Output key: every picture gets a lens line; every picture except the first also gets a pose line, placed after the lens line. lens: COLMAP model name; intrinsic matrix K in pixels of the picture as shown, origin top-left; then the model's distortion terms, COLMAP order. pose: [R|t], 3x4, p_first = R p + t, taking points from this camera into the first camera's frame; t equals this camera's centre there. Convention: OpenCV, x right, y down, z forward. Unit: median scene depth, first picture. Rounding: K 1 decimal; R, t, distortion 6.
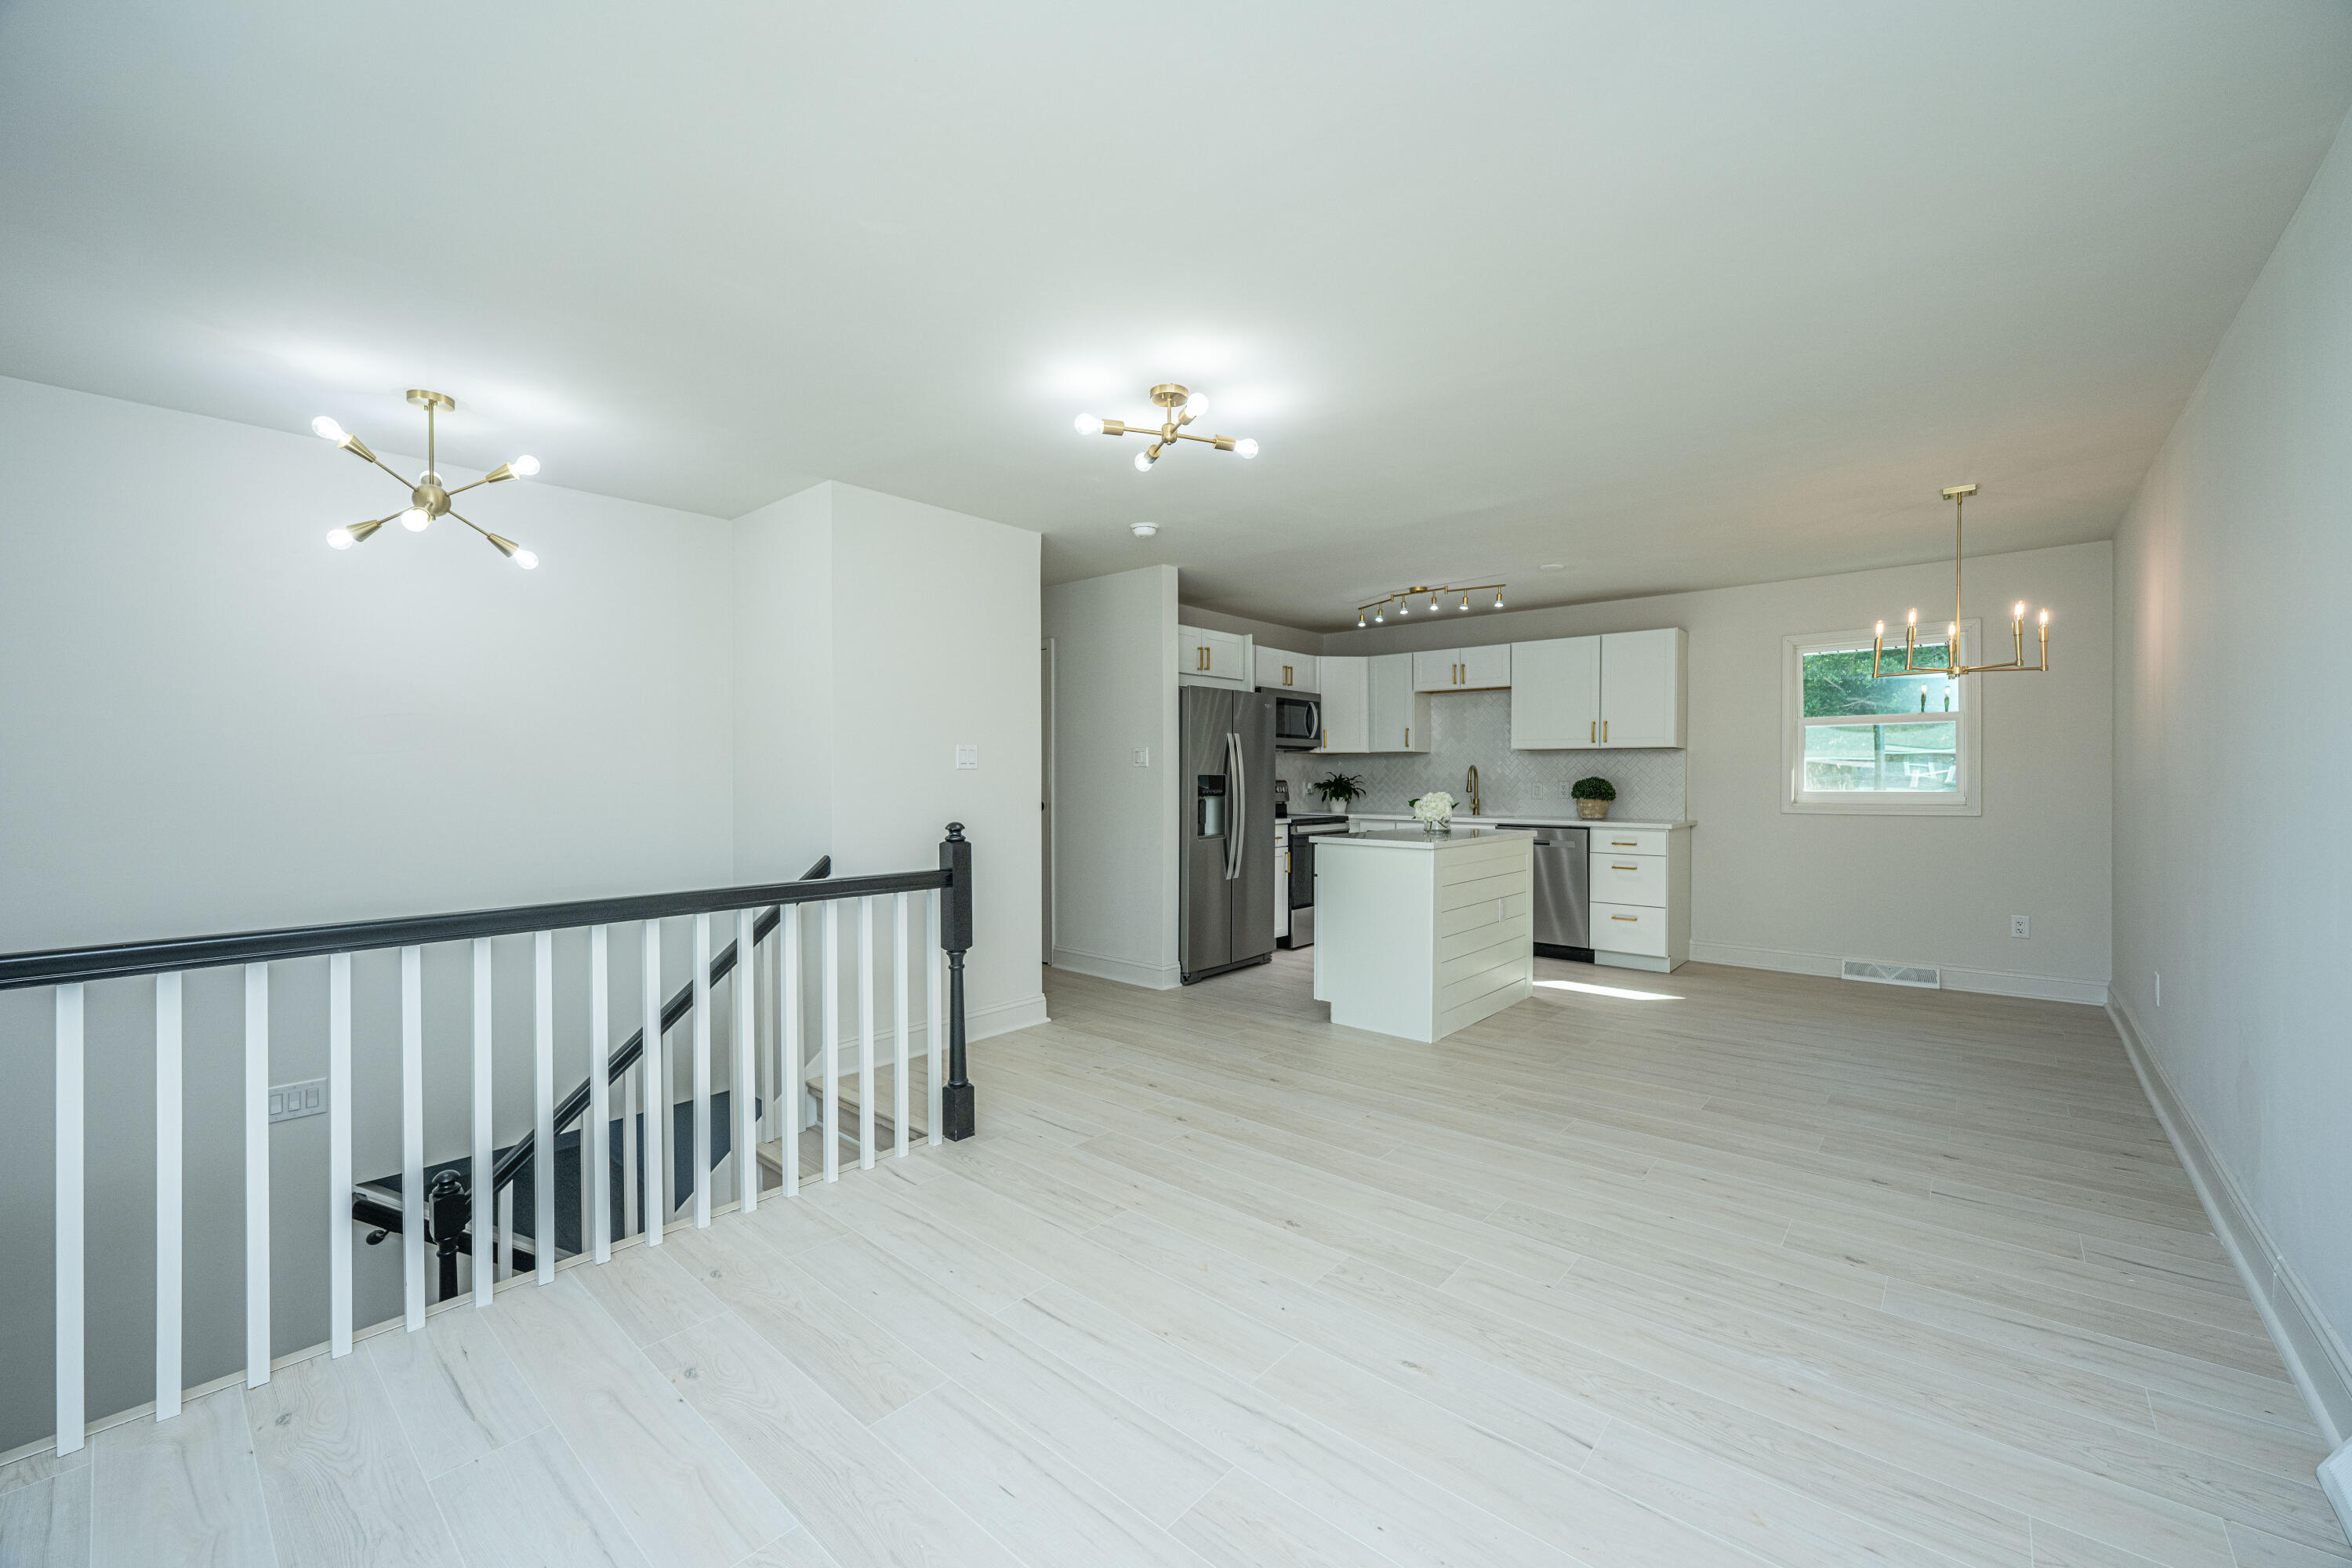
lens RADIAL K [[939.1, 0, 1185.0], [0, 939.1, 777.2], [0, 0, 1]] dist [0.000763, -0.000074]
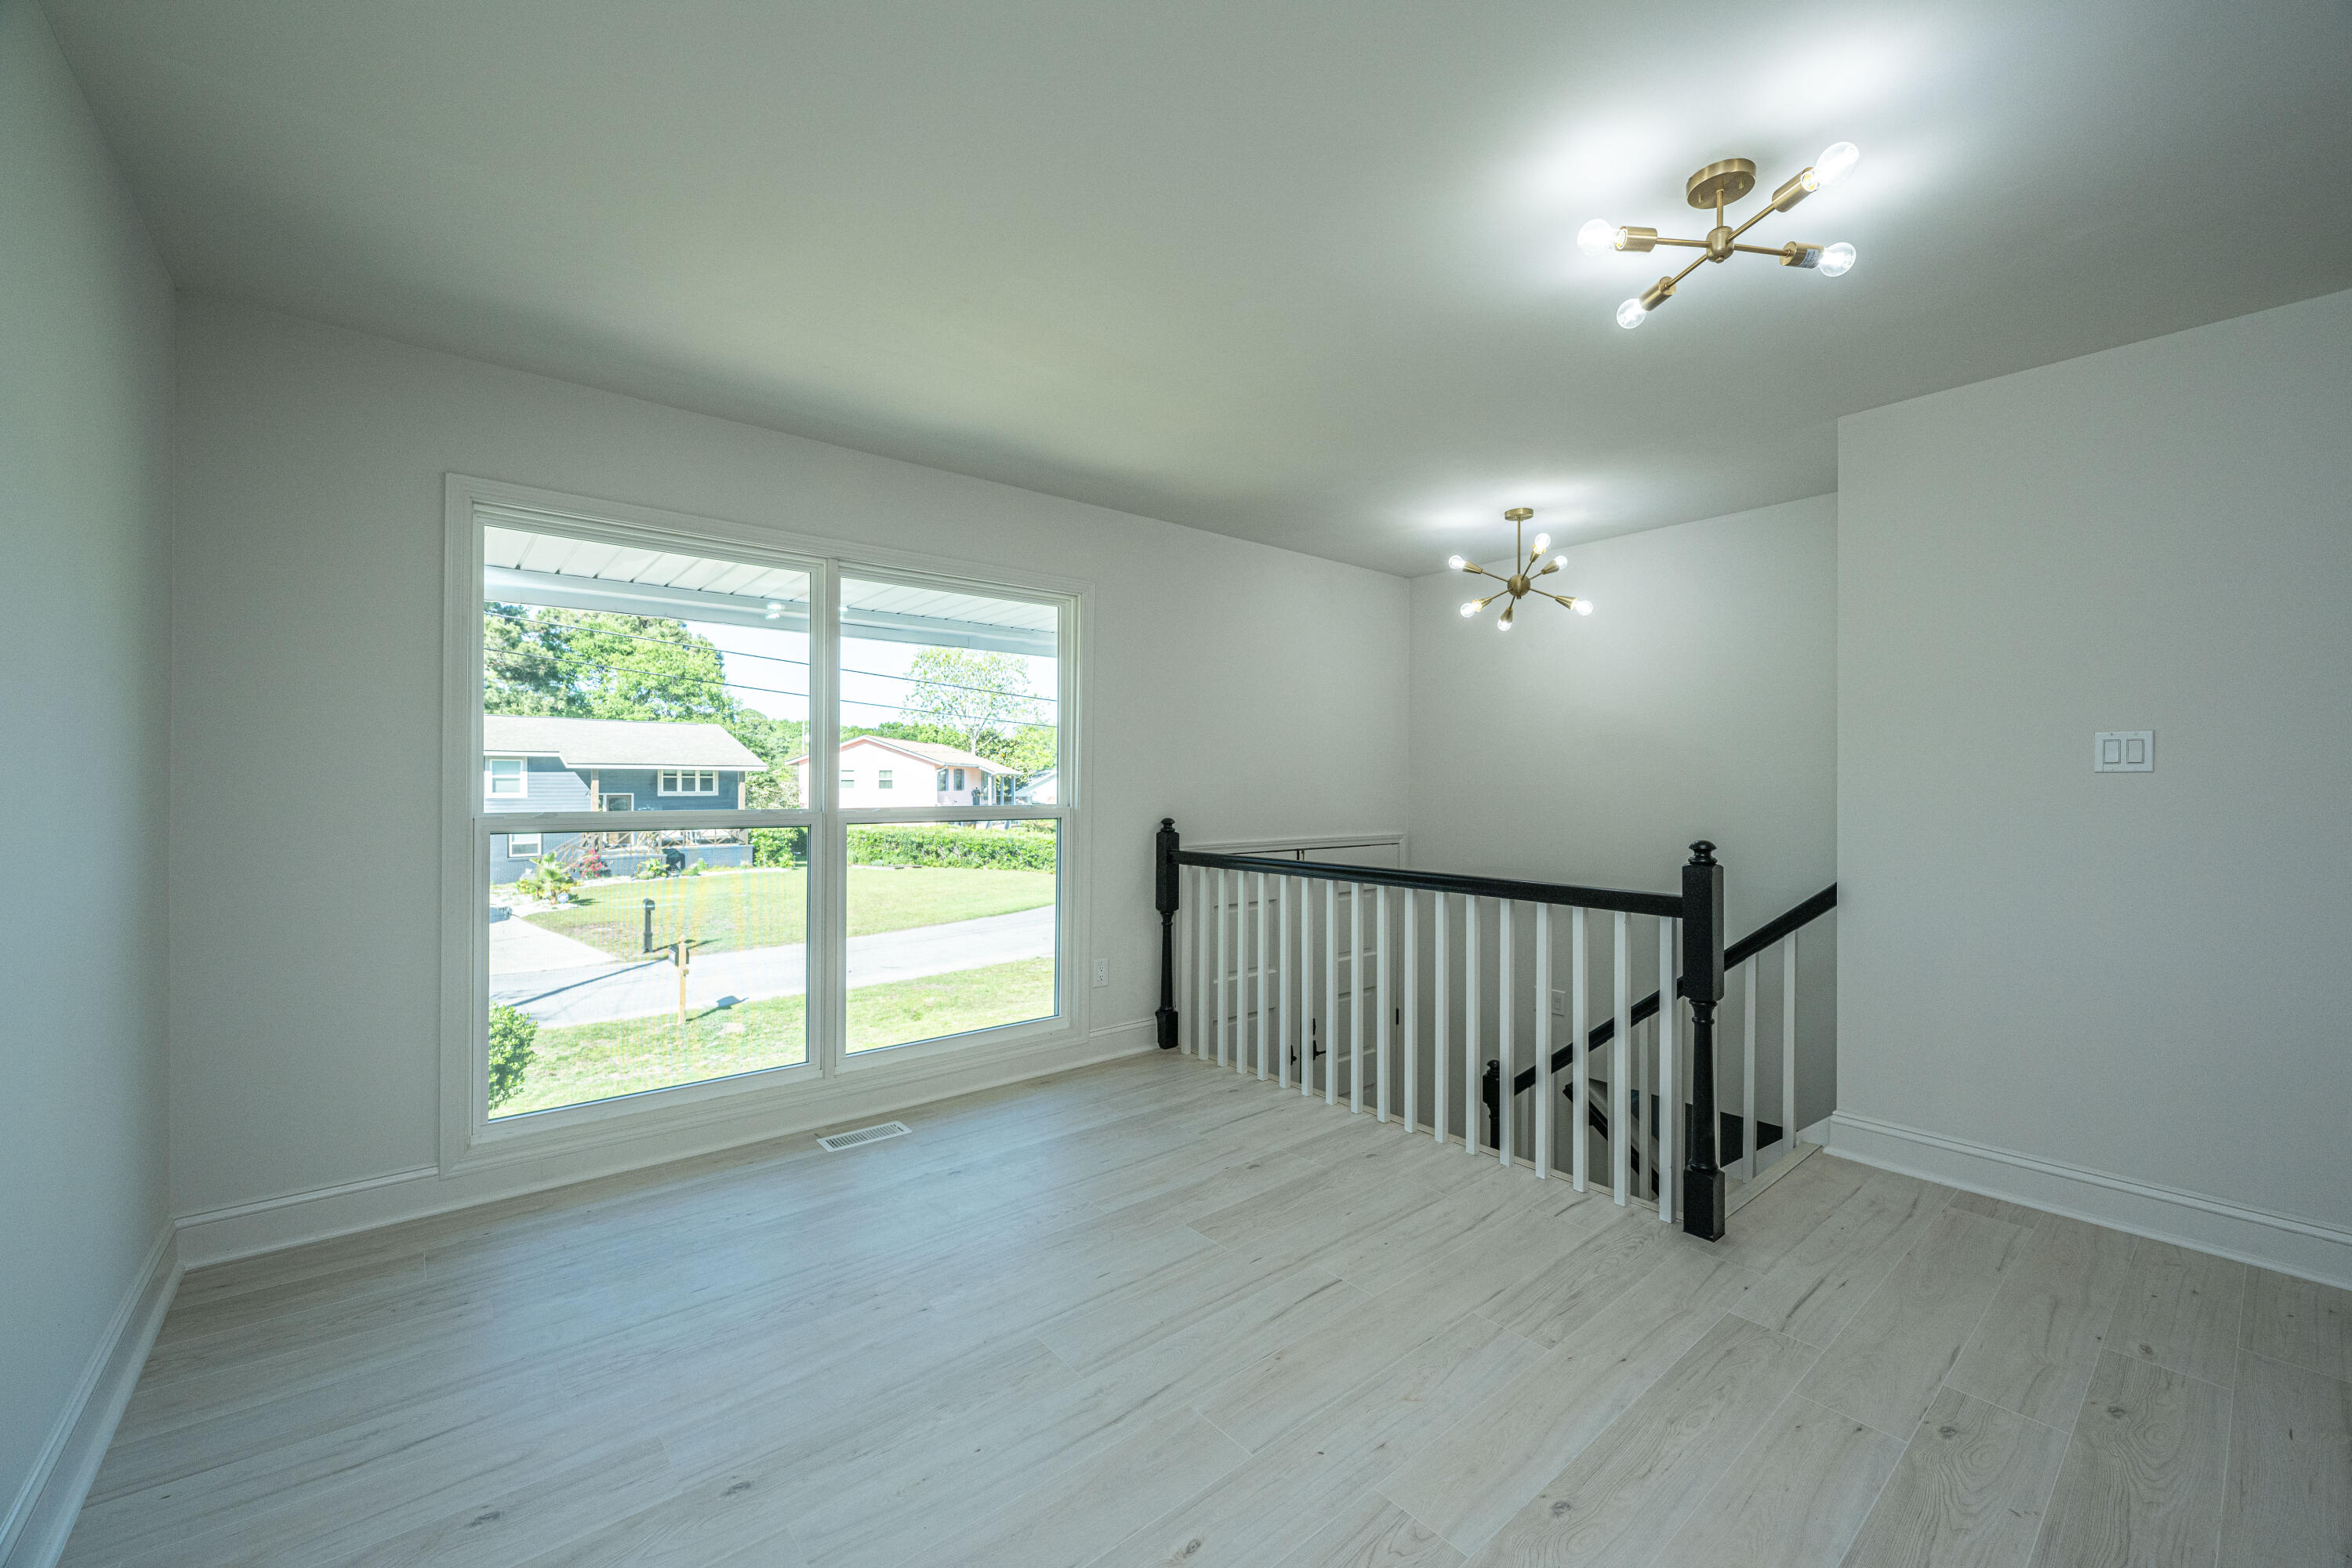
lens RADIAL K [[939.1, 0, 1185.0], [0, 939.1, 777.2], [0, 0, 1]] dist [0.000763, -0.000074]
pose [[-0.168293, 0.000456, -0.985737, 0.693162], [0.000234, 1.000000, 0.000422, -0.008593], [0.985737, -0.000159, -0.168293, 0.774215]]
